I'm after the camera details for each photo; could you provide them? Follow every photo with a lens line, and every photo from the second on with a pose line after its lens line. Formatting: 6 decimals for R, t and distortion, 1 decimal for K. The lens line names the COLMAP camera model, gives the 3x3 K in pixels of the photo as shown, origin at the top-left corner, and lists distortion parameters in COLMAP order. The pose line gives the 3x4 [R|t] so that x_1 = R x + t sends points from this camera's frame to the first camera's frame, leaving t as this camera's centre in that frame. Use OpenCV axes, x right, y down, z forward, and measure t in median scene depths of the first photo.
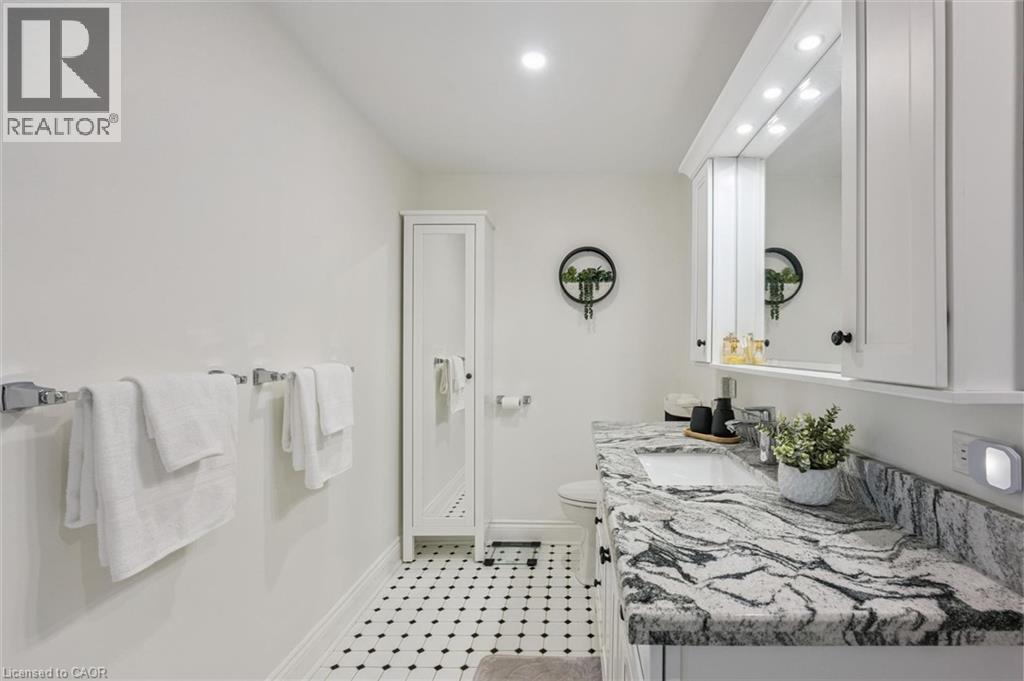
lens RADIAL K [[446.3, 0, 511.3], [0, 446.3, 348.2], [0, 0, 1]] dist [-0.015236, 0.001304]
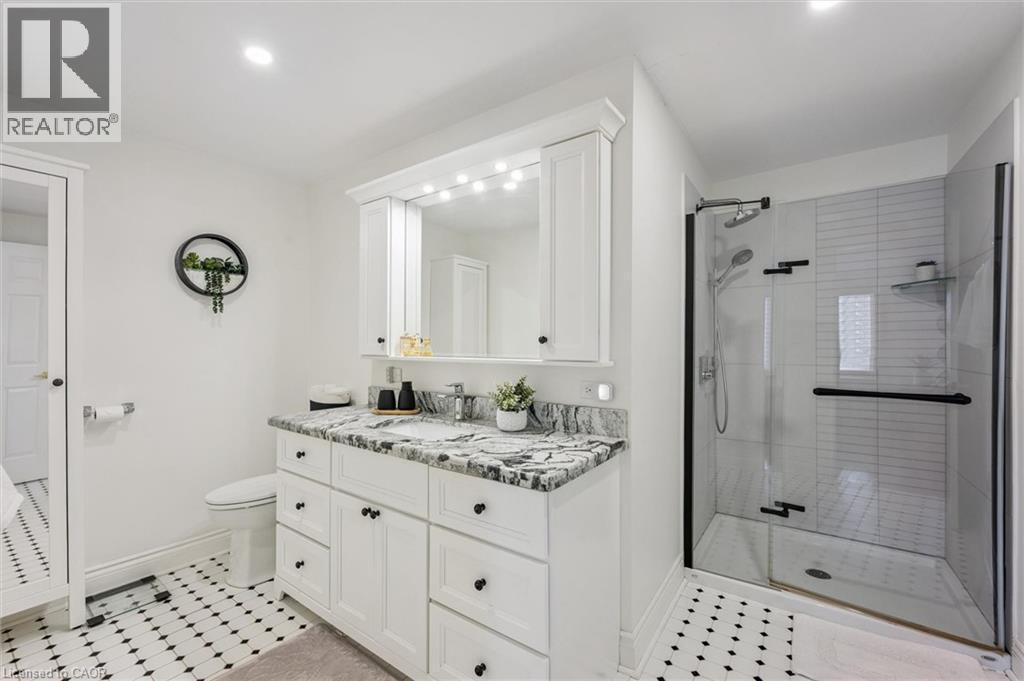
lens RADIAL K [[410.4, 0, 515.9], [0, 410.4, 345.3], [0, 0, 1]] dist [-0.017813, -0.000928]
pose [[0.586846, -0.004764, 0.809684, -0.296697], [0.000699, 0.999985, 0.005377, -0.003177], [-0.809698, -0.002589, 0.586841, 0.005494]]
